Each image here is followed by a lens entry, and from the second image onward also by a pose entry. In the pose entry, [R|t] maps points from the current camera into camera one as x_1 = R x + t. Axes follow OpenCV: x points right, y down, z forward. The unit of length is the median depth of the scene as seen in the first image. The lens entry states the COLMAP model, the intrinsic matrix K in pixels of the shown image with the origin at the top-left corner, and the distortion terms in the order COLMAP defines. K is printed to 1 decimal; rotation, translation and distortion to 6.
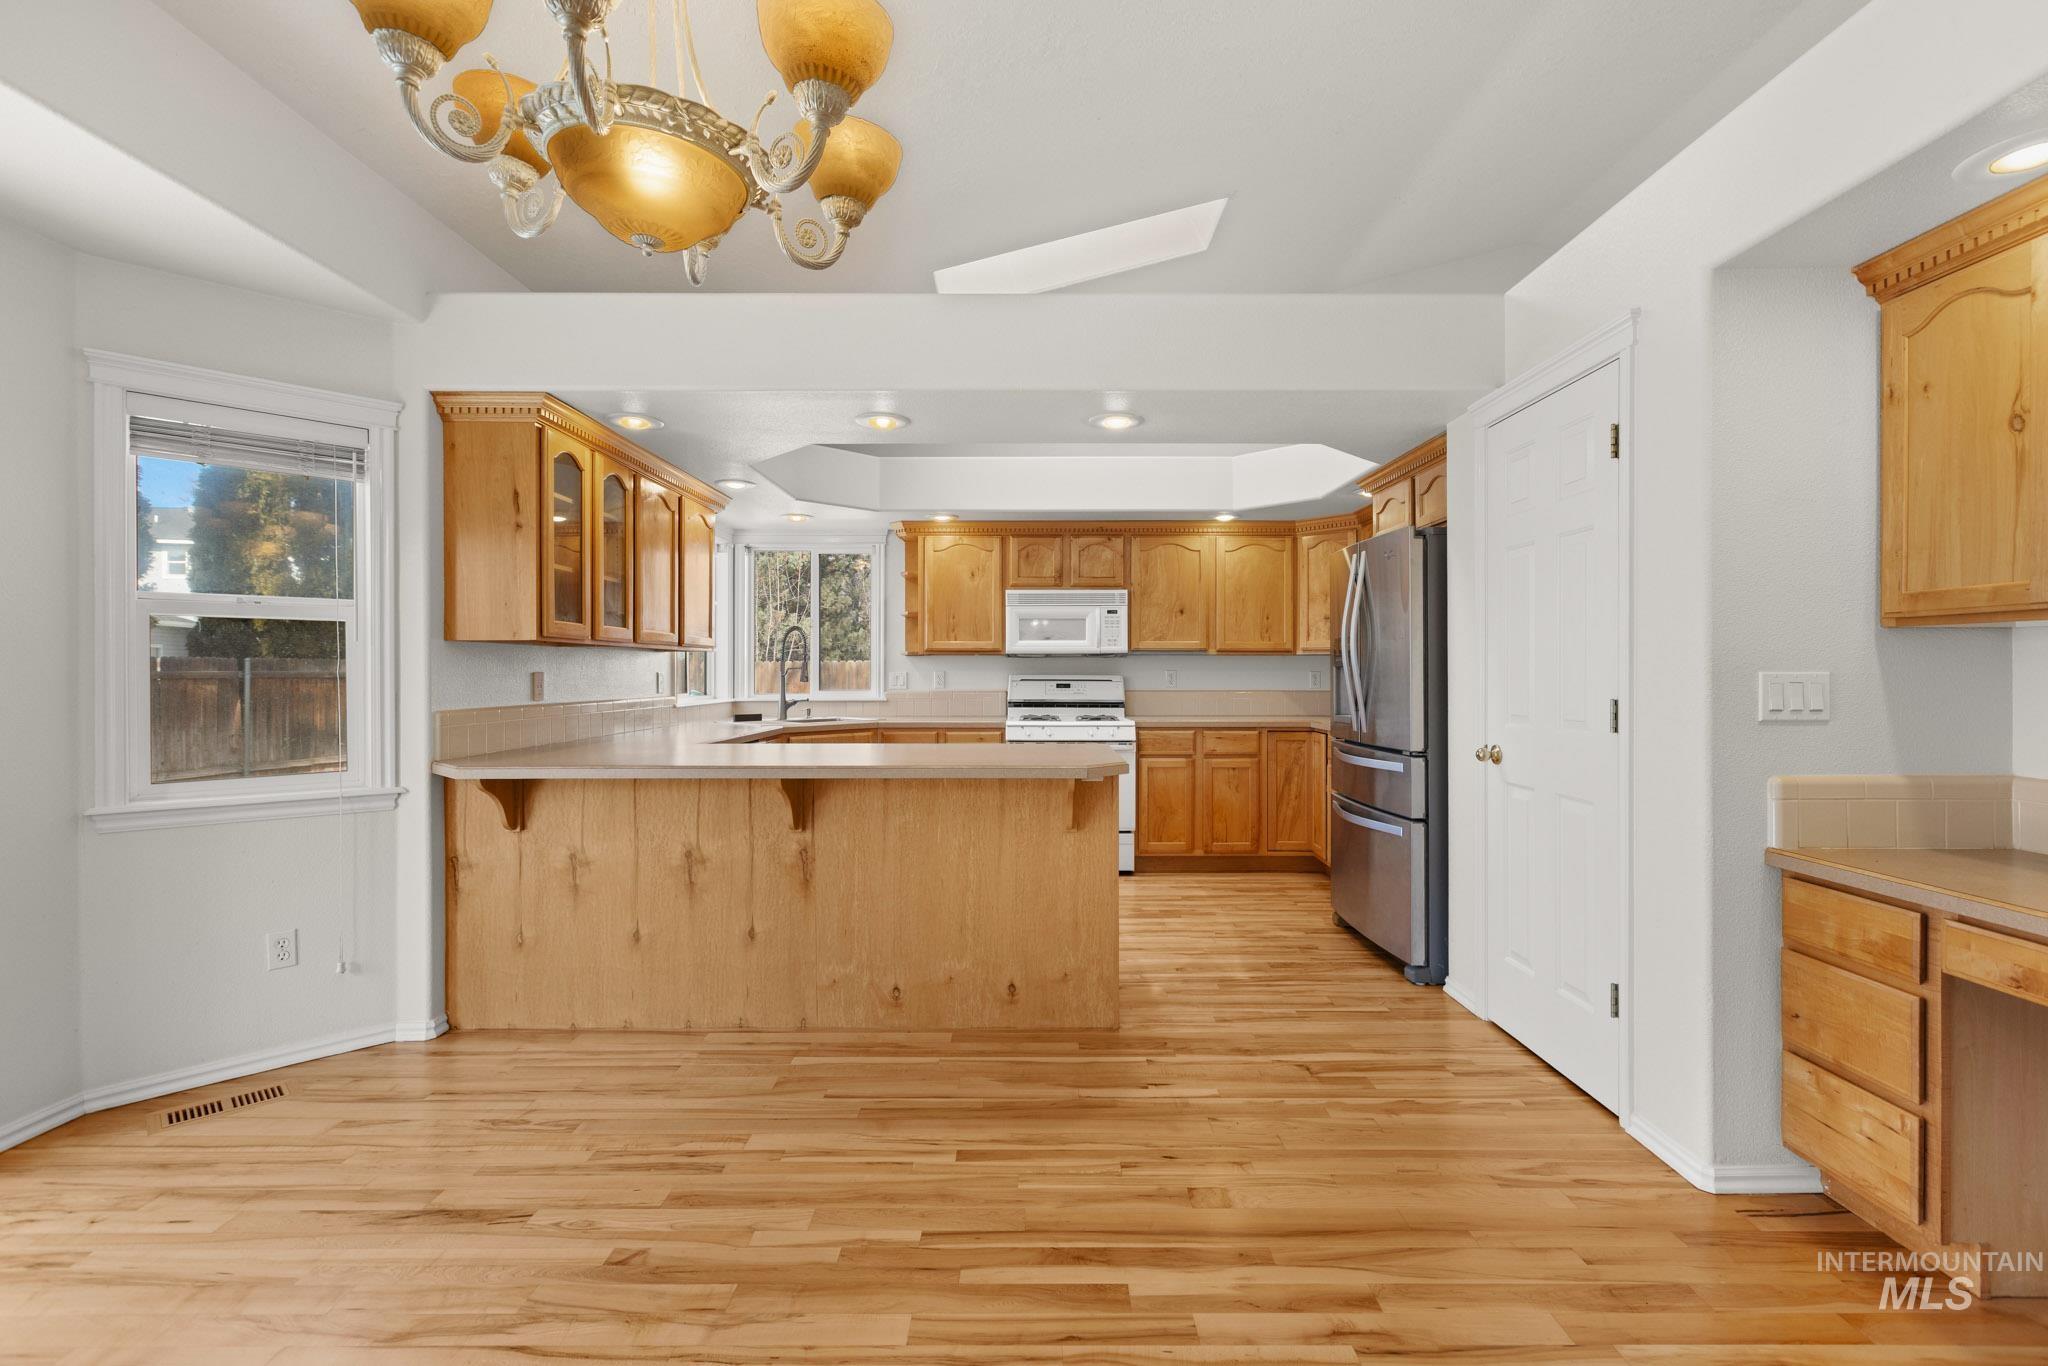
lens RADIAL K [[912.9, 0, 1034.6], [0, 912.9, 678.6], [0, 0, 1]] dist [0.000397, -0.000716]
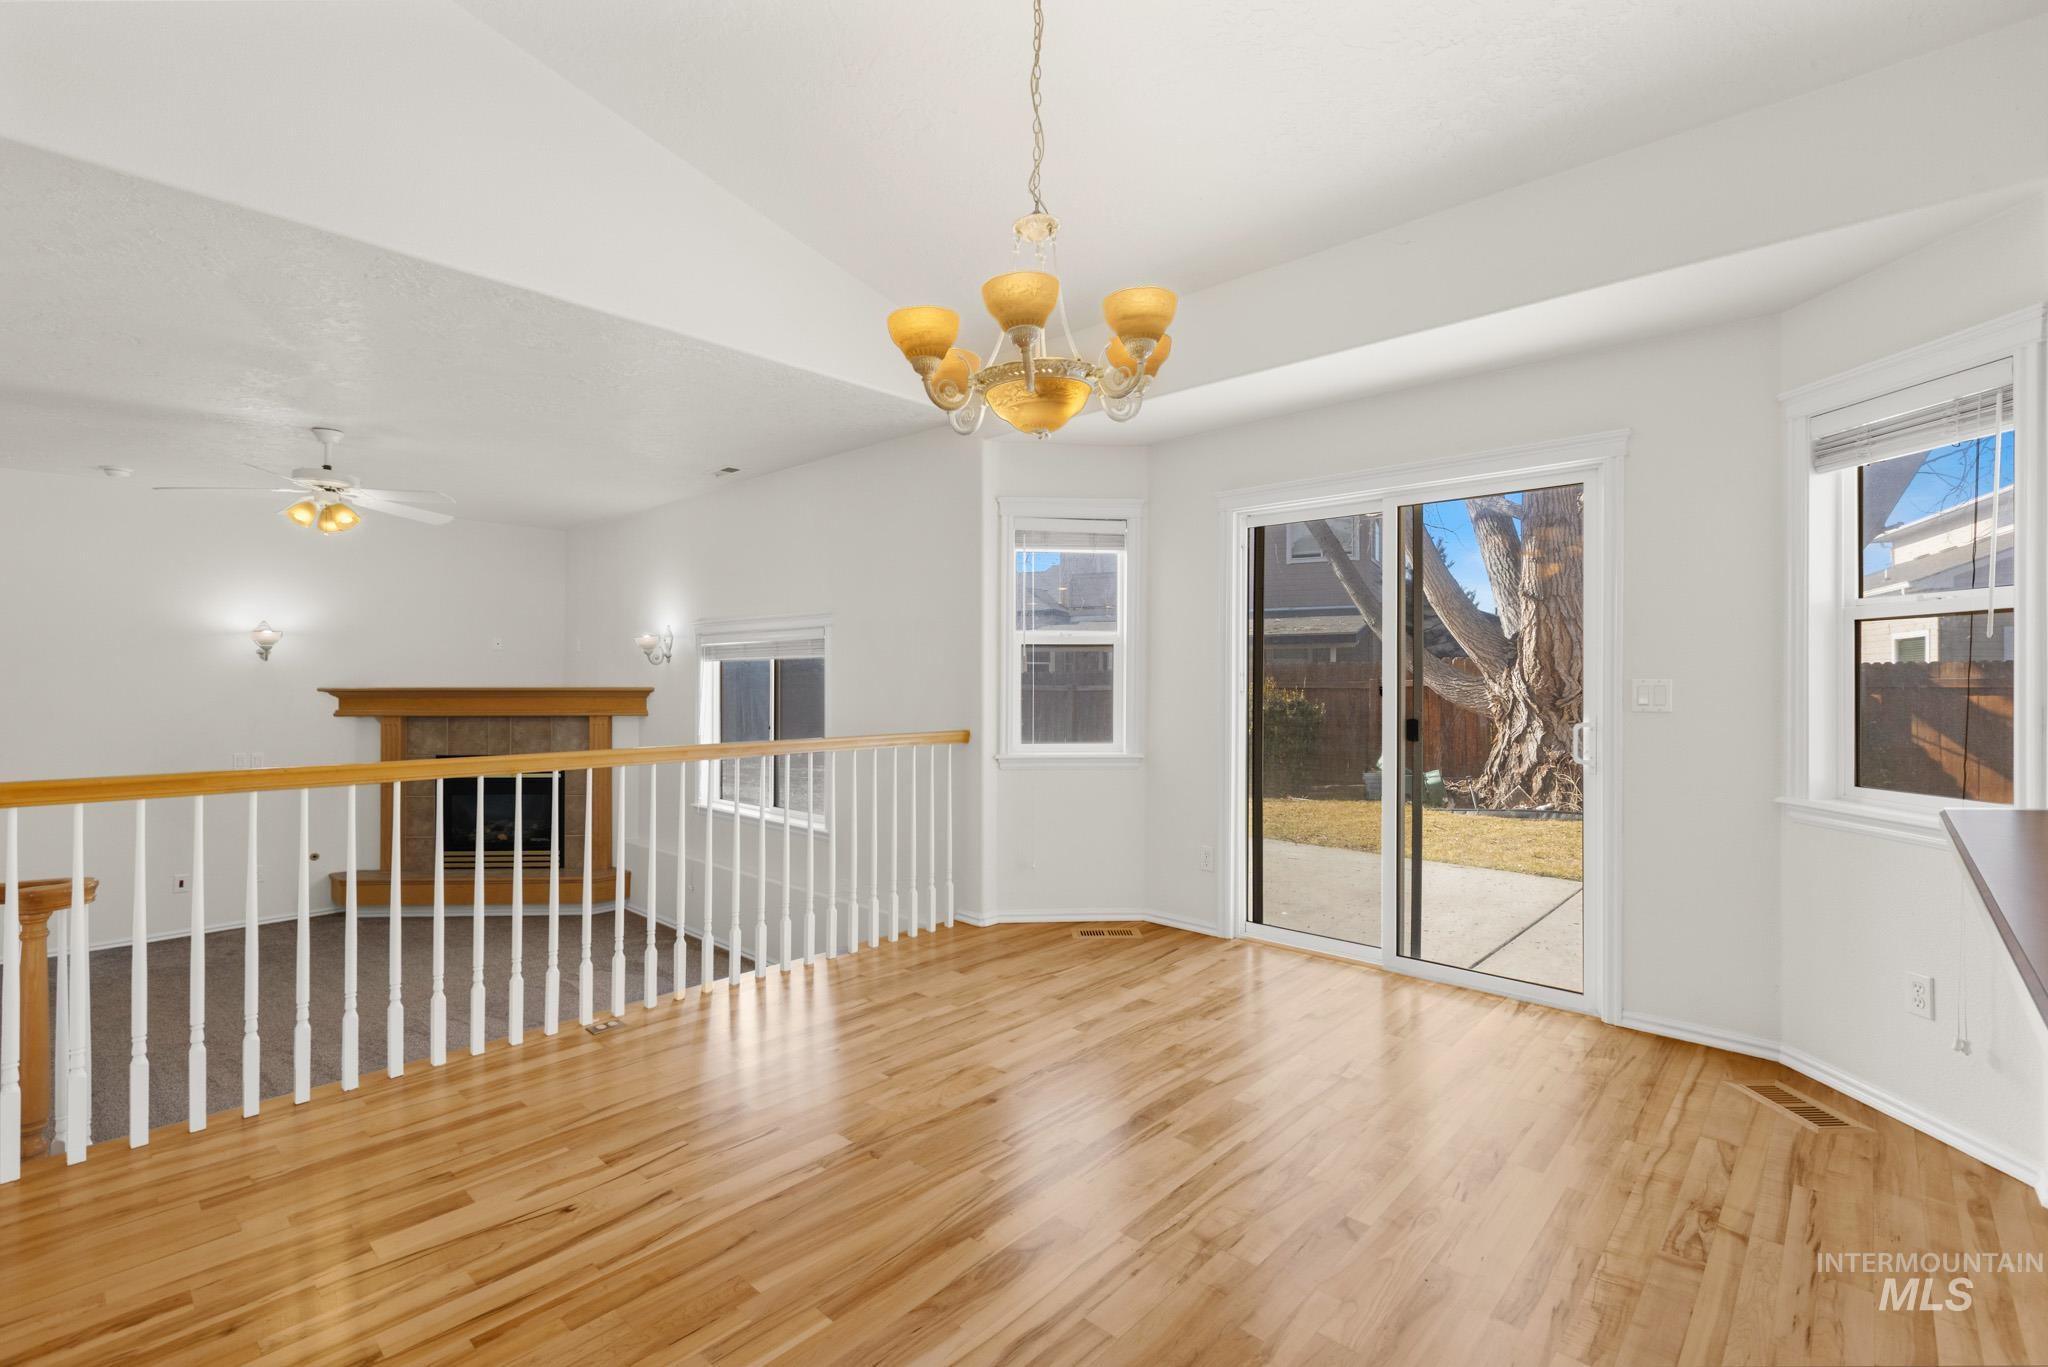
lens RADIAL K [[912.9, 0, 1028.5], [0, 912.9, 677.4], [0, 0, 1]] dist [0.000397, -0.000716]
pose [[-0.678122, 0.001564, -0.734947, 0.316667], [-0.005680, 0.999957, 0.007368, -0.007034], [0.734927, 0.009171, -0.678084, 0.780326]]
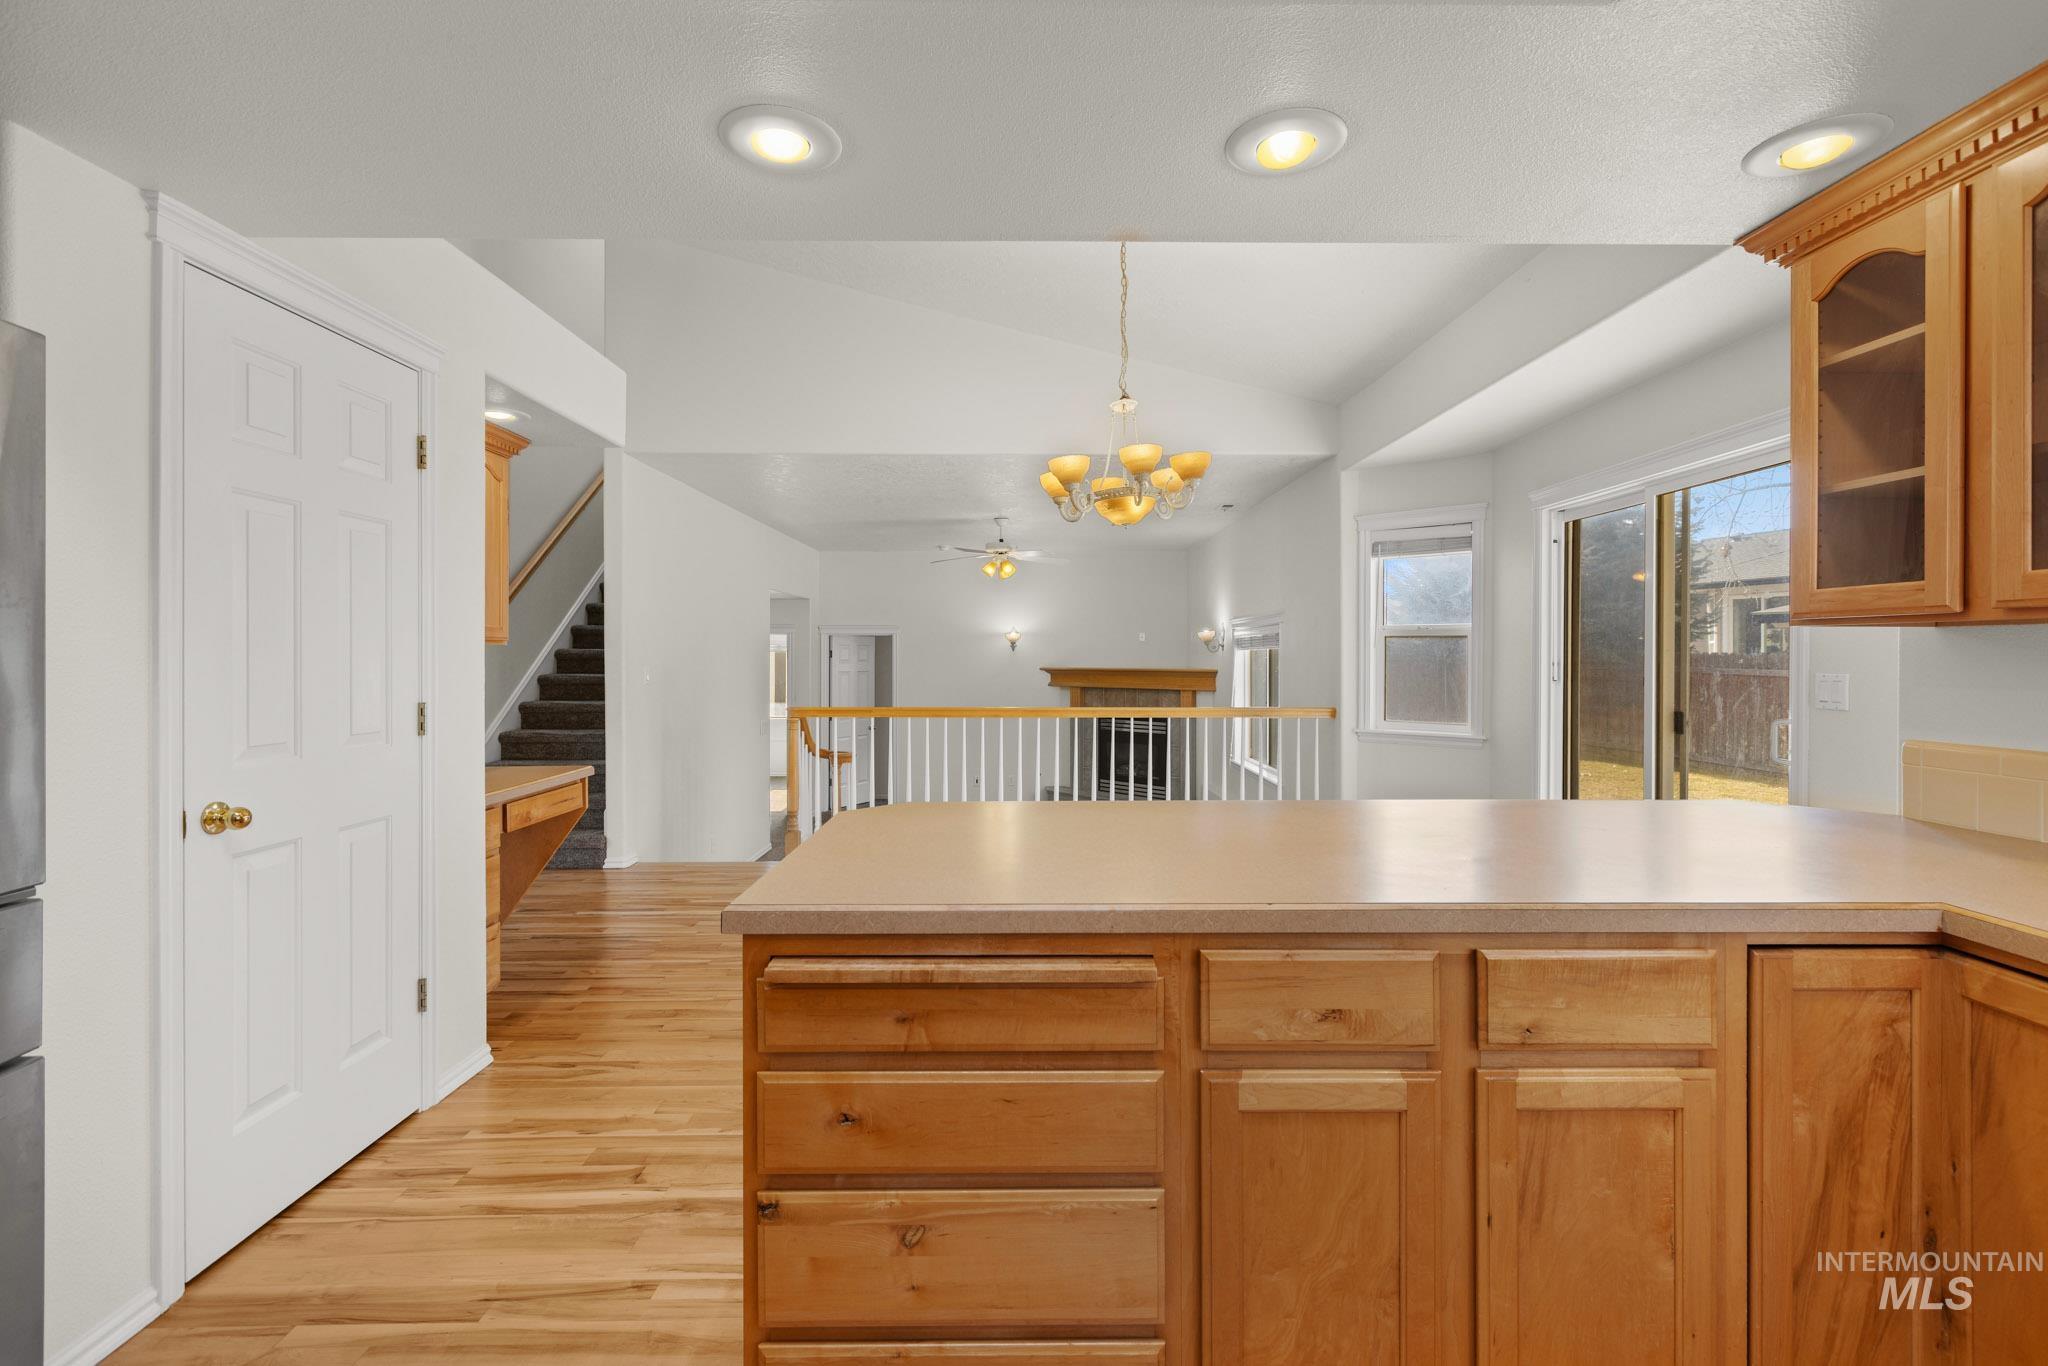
lens RADIAL K [[912.9, 0, 1029.6], [0, 912.9, 655.0], [0, 0, 1]] dist [0.000397, -0.000716]
pose [[-0.999980, 0.002334, -0.005846, -0.031461], [0.002296, 0.999977, 0.006414, -0.025447], [0.005860, 0.006401, -0.999962, 1.429005]]
